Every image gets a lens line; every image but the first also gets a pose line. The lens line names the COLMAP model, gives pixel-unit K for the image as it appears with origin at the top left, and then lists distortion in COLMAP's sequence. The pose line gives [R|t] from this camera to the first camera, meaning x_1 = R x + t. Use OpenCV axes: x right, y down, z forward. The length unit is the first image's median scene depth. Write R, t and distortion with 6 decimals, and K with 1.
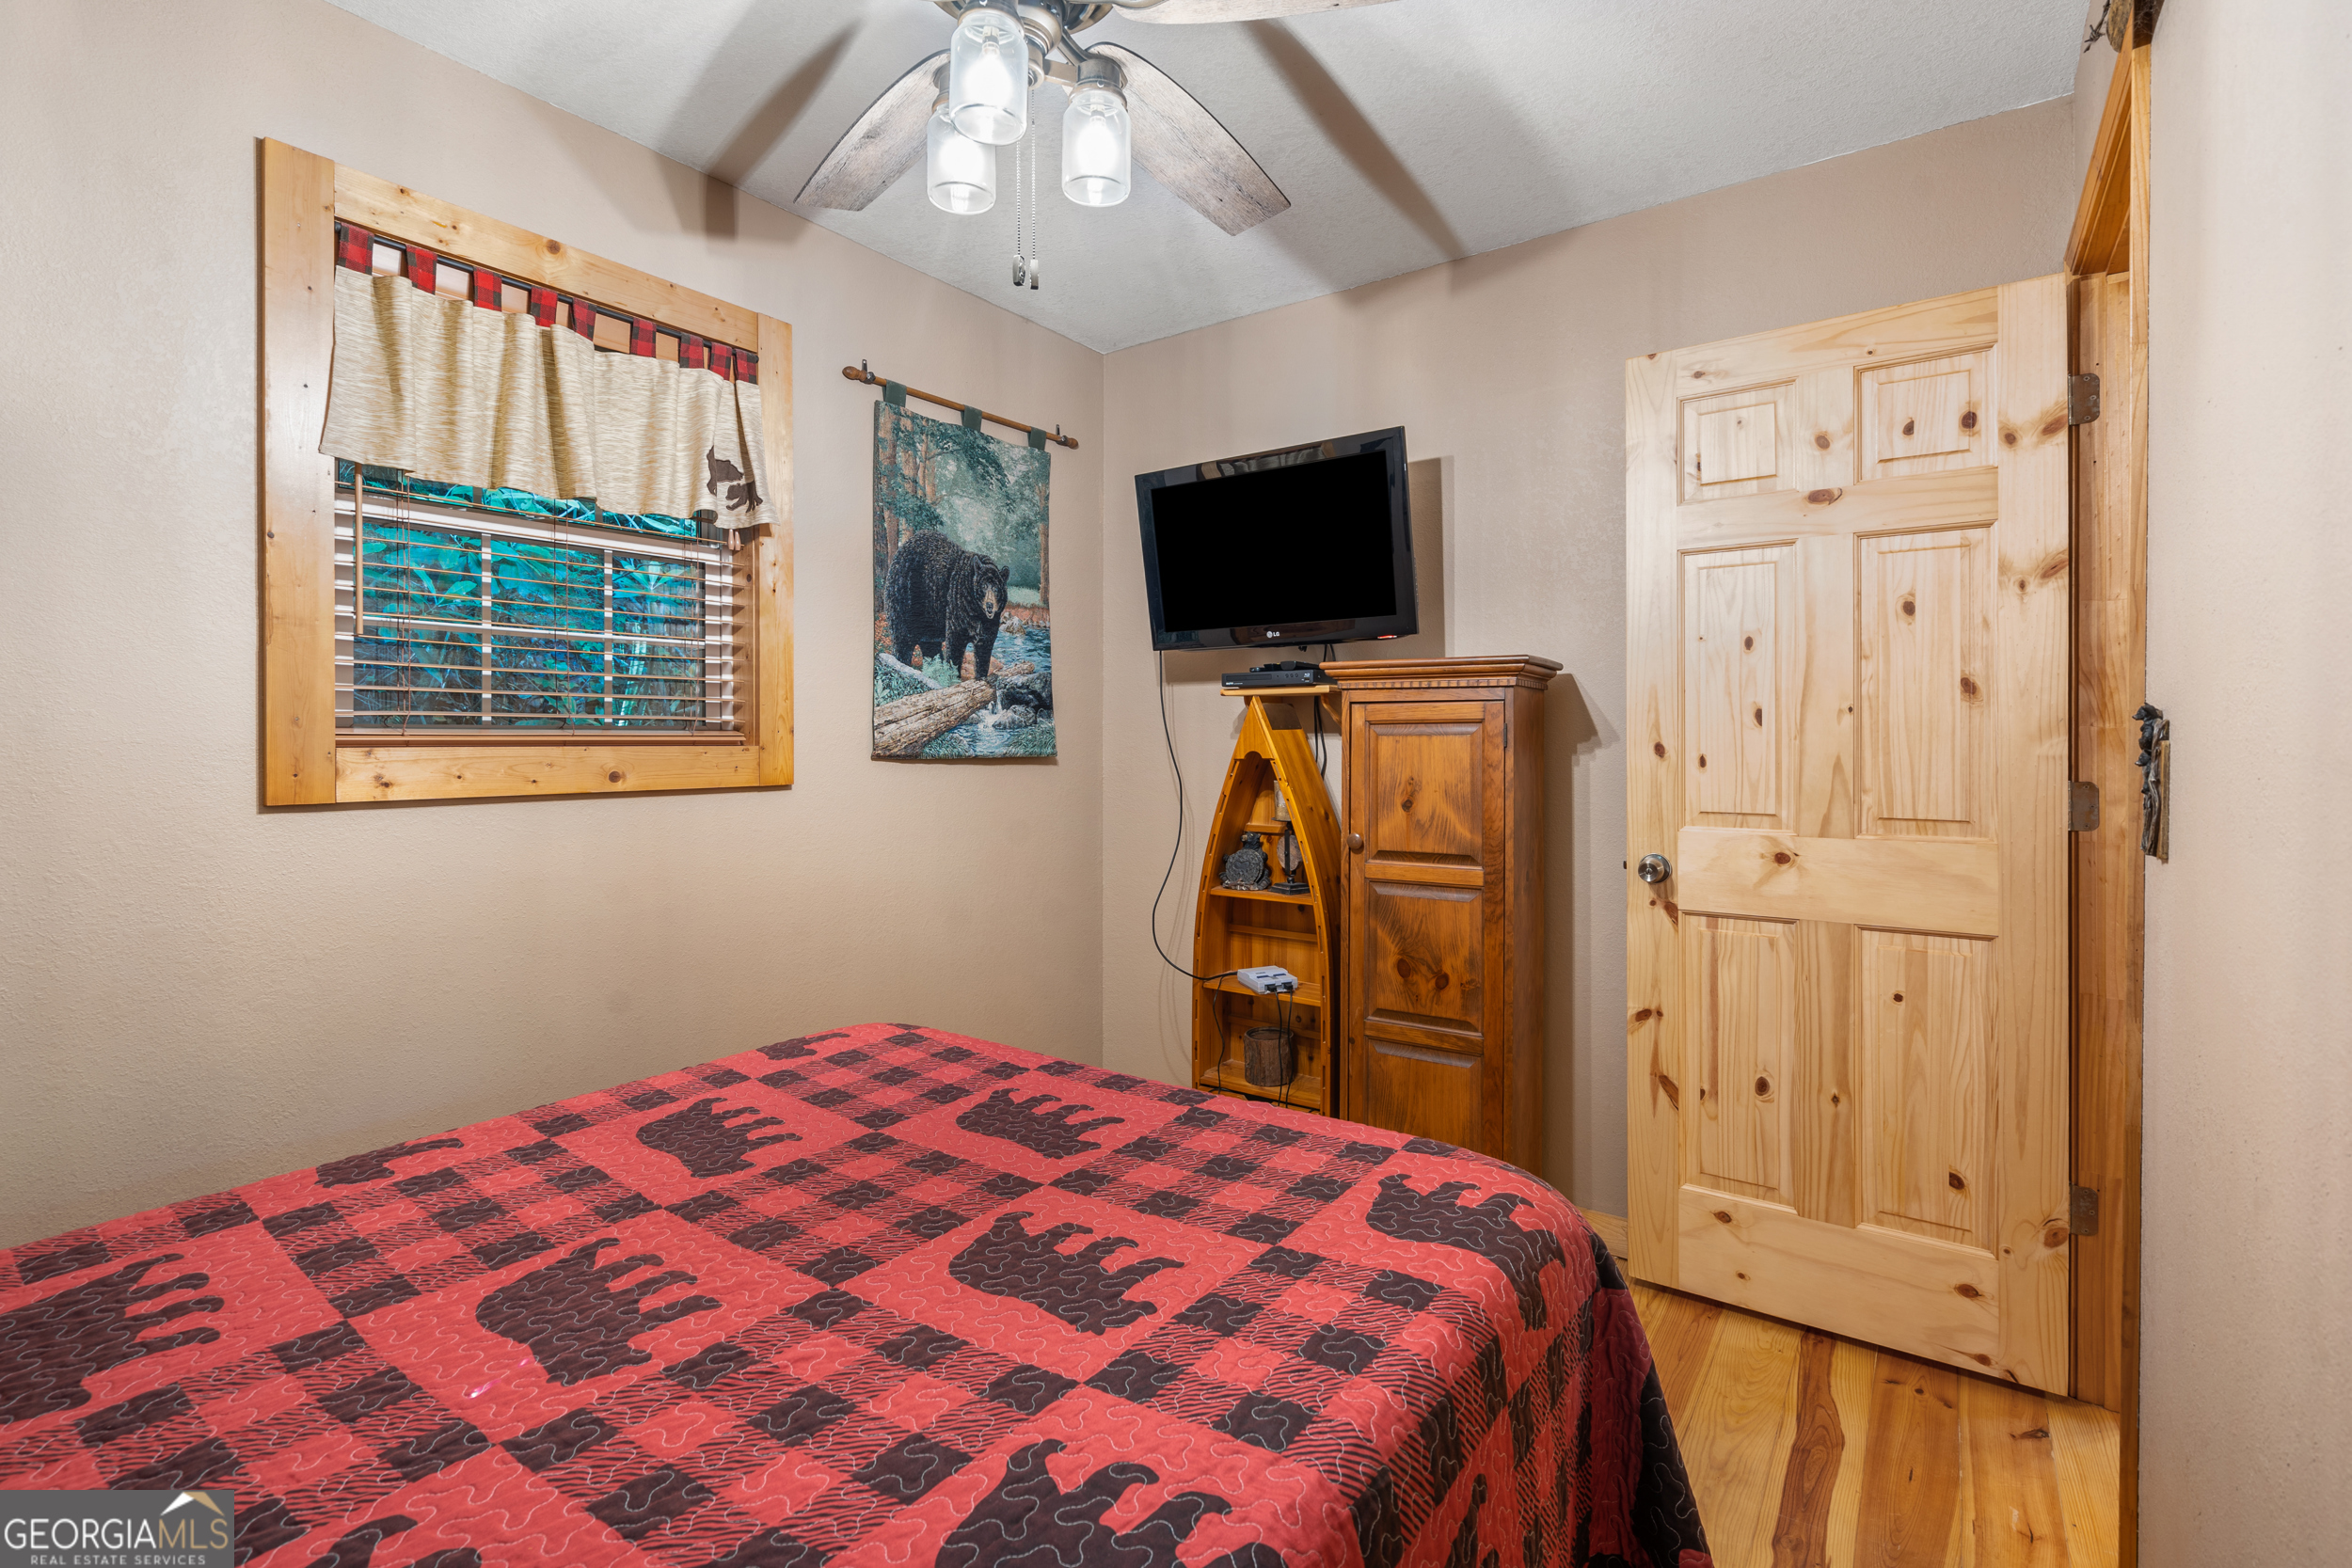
lens RADIAL K [[1078.4, 0, 1182.5], [0, 1078.4, 753.7], [0, 0, 1]] dist [-0.000663, 0.000260]
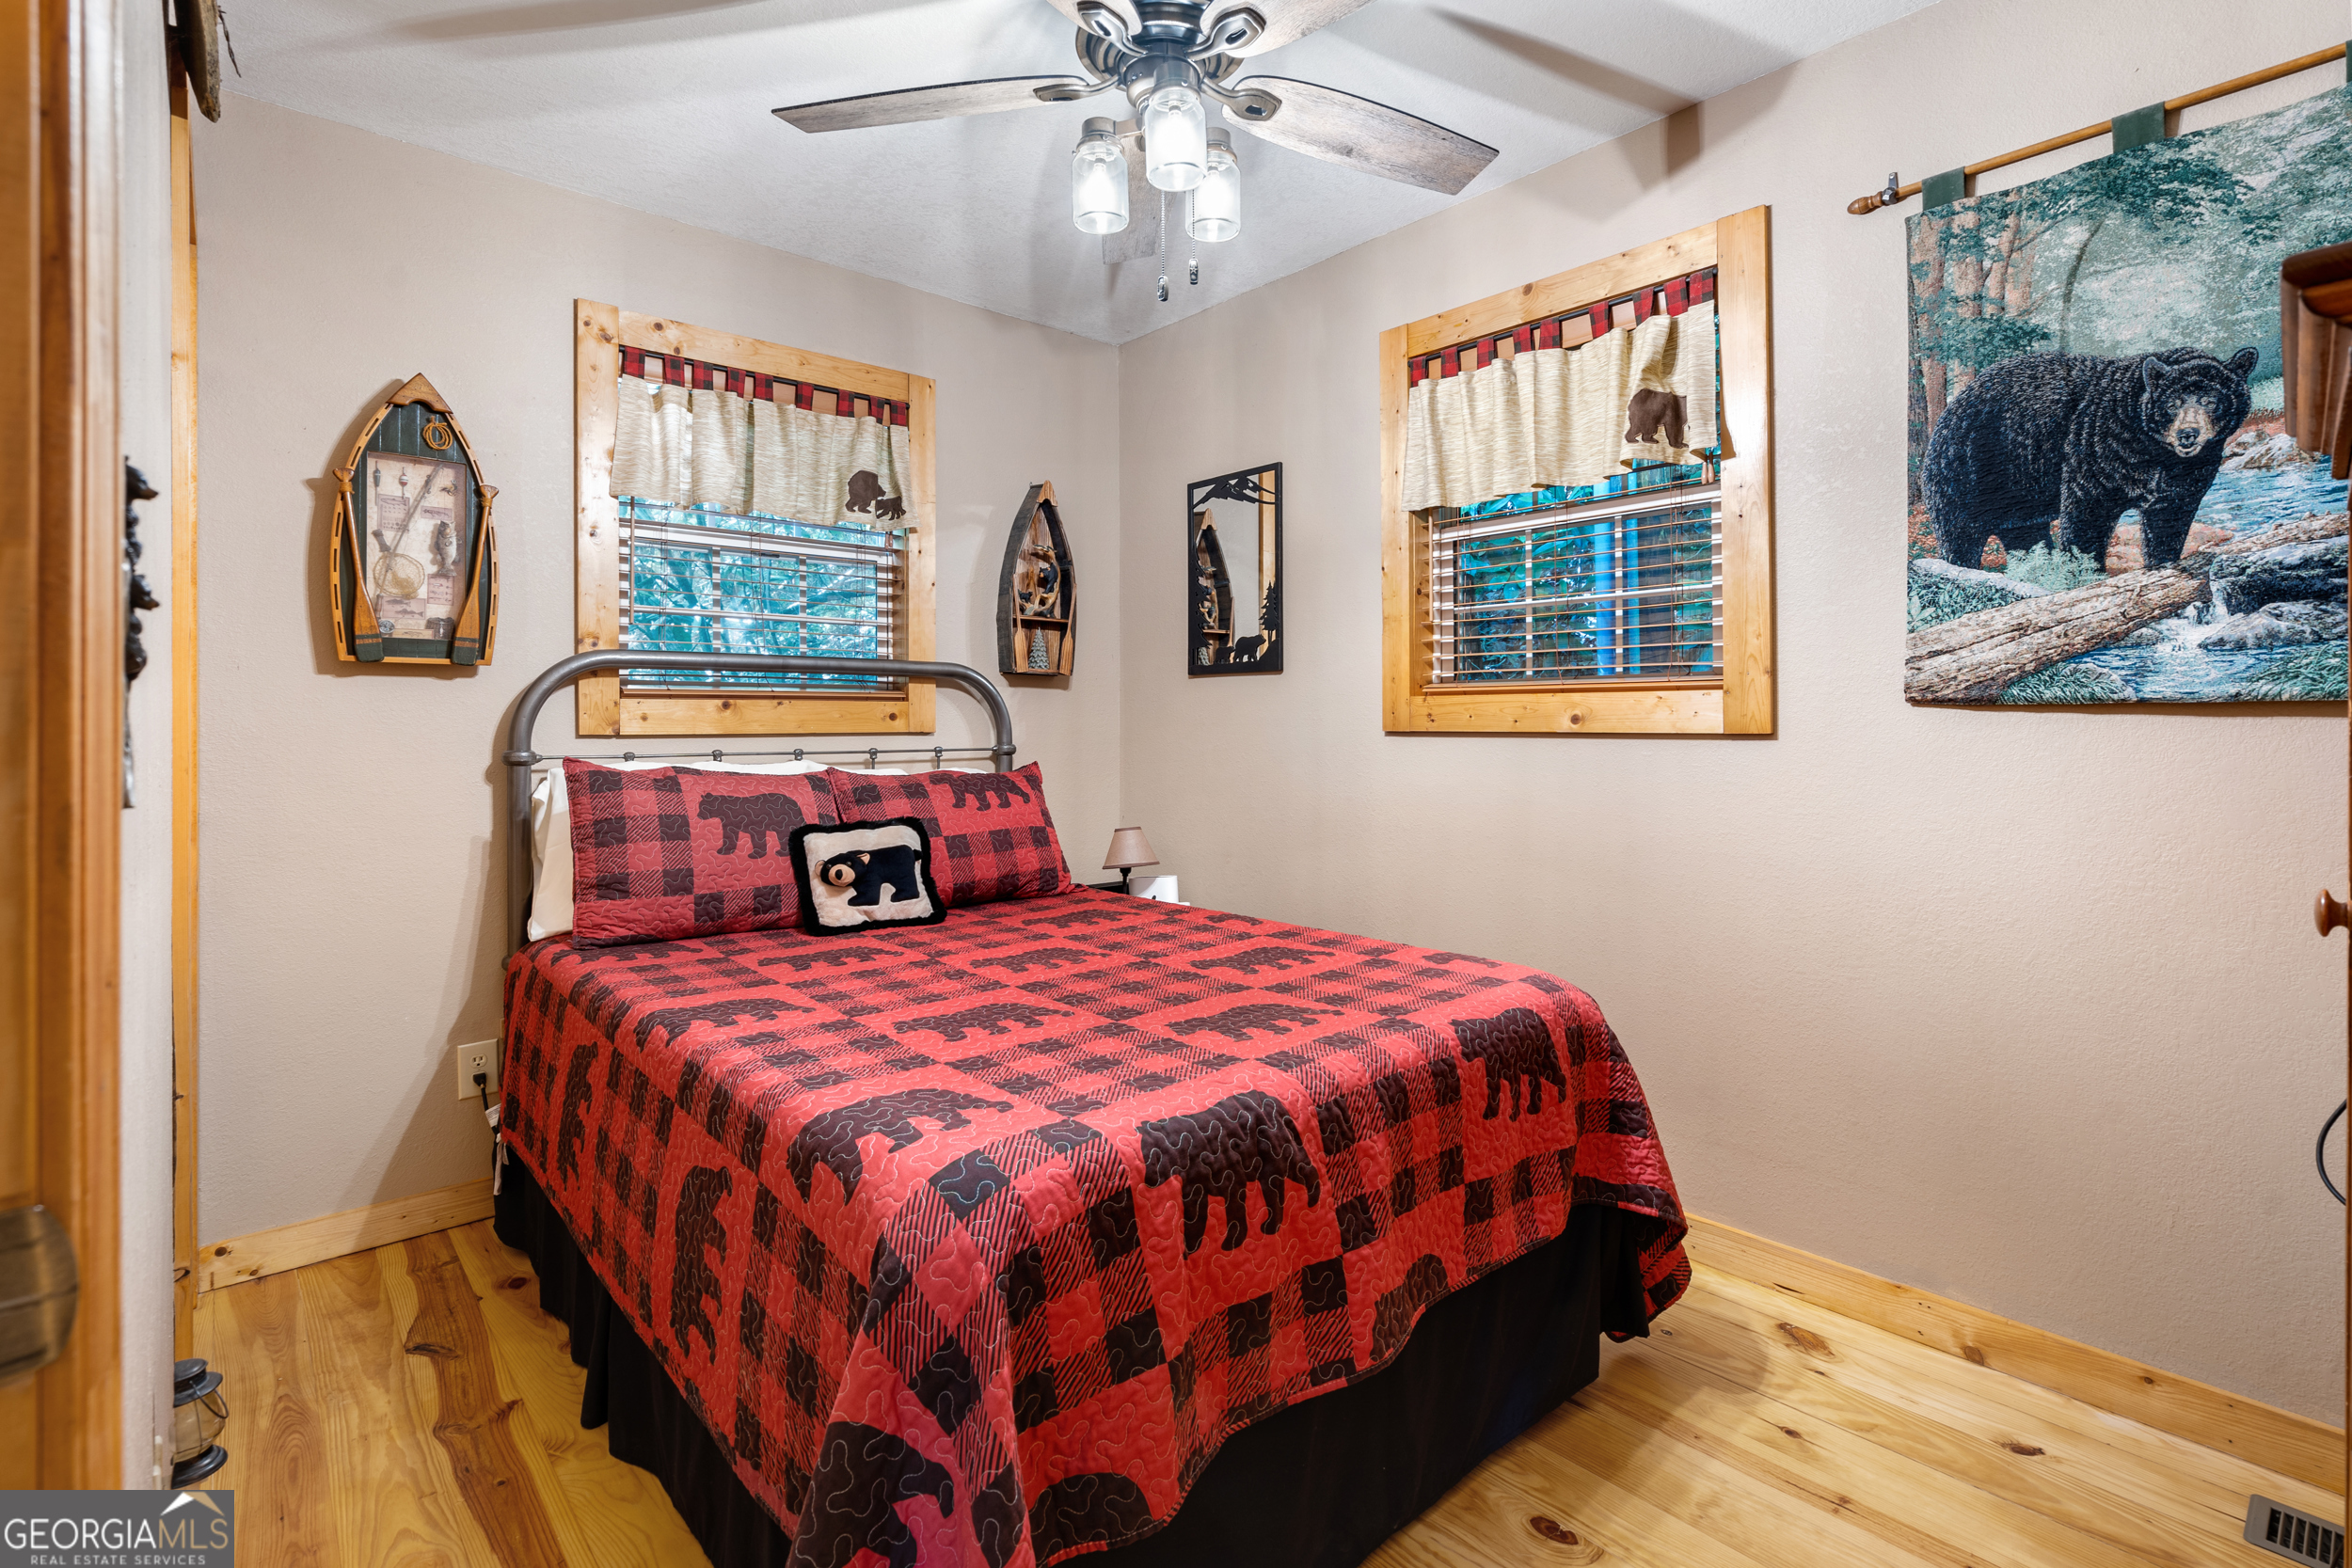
lens RADIAL K [[1084.9, 0, 1173.5], [0, 1084.9, 730.0], [0, 0, 1]] dist [-0.000359, 0.000398]
pose [[-0.232110, 0.006461, -0.972668, 0.532957], [-0.015390, 0.999828, 0.010314, 0.021667], [0.972568, 0.017363, -0.231971, 0.659519]]
